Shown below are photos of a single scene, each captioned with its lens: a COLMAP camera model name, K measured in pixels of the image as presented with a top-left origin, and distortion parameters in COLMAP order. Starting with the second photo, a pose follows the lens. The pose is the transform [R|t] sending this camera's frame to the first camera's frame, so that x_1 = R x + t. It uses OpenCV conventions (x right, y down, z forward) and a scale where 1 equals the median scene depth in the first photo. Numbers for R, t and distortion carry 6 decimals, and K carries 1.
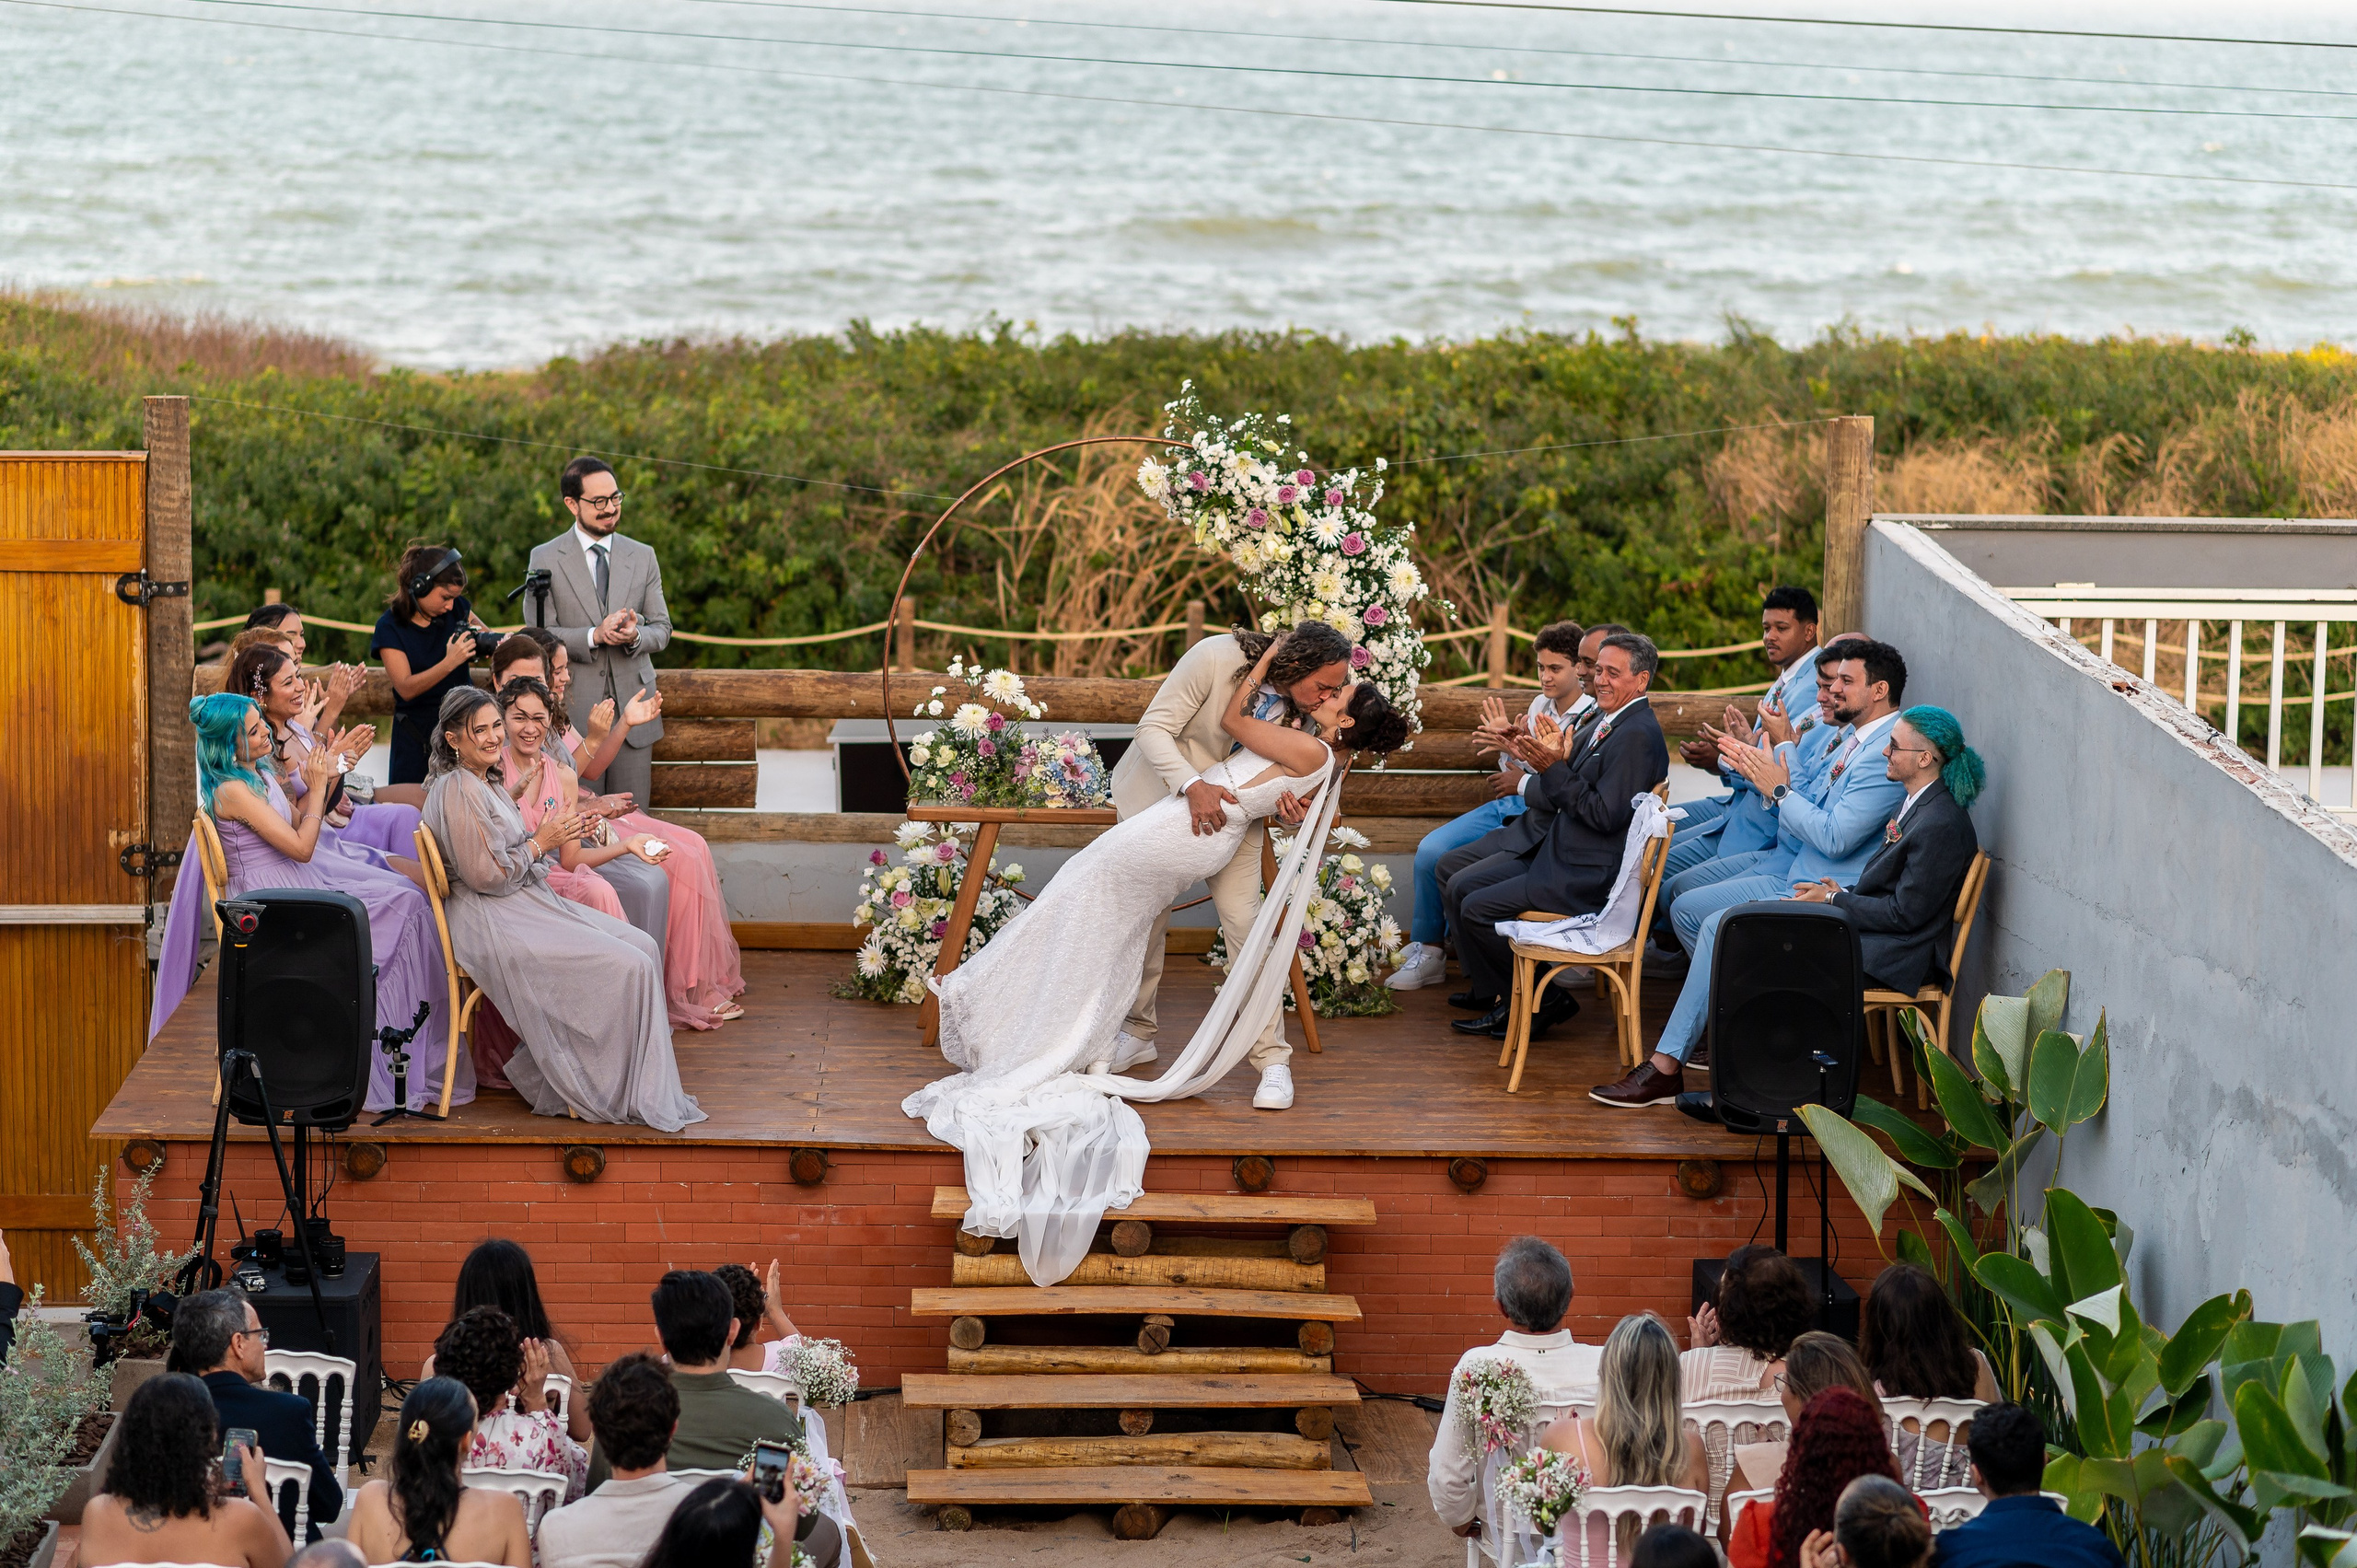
lens RADIAL K [[5345.4, 0, 1148.8], [0, 5345.4, 848.8], [0, 0, 1]] dist [0.000923, 0.000000]
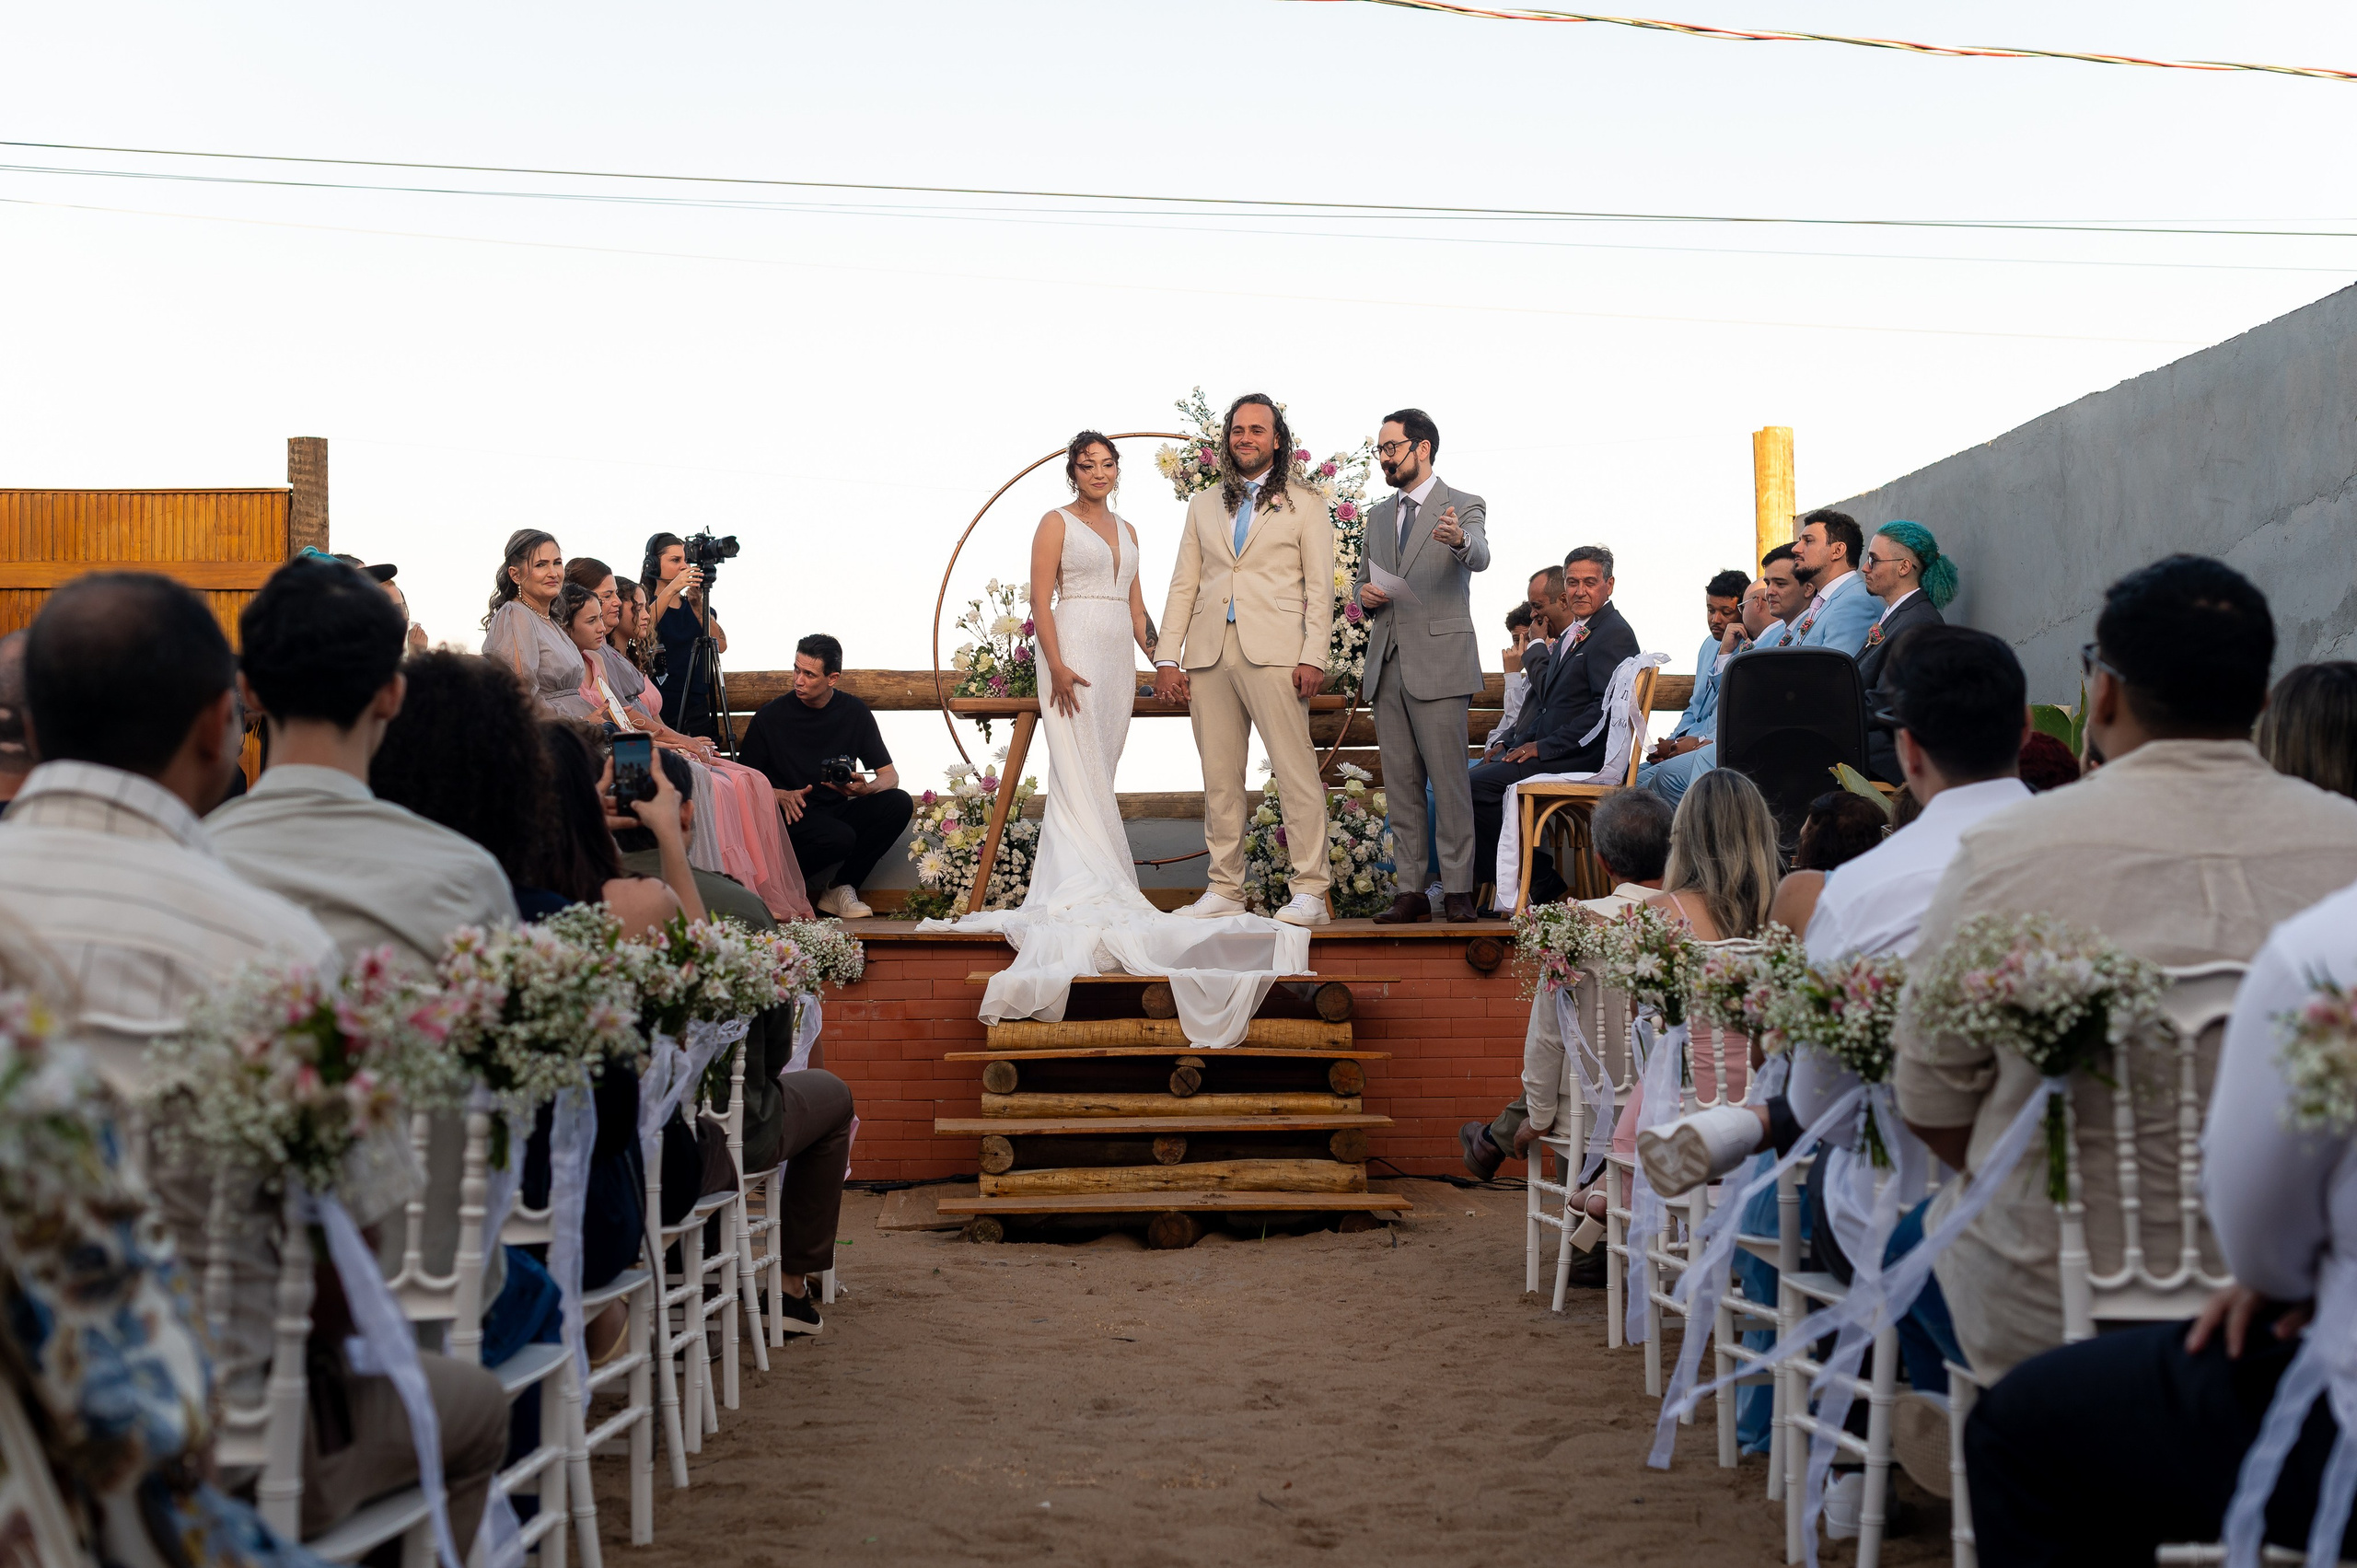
lens RADIAL K [[3357.8, 0, 1143.0], [0, 3357.8, 874.8], [0, 0, 1]] dist [0.032748, 0.000000]
pose [[0.999668, -0.024392, -0.008241, -0.000750], [0.022772, 0.987006, -0.159059, 0.130932], [0.012014, 0.158819, 0.987235, 0.313353]]
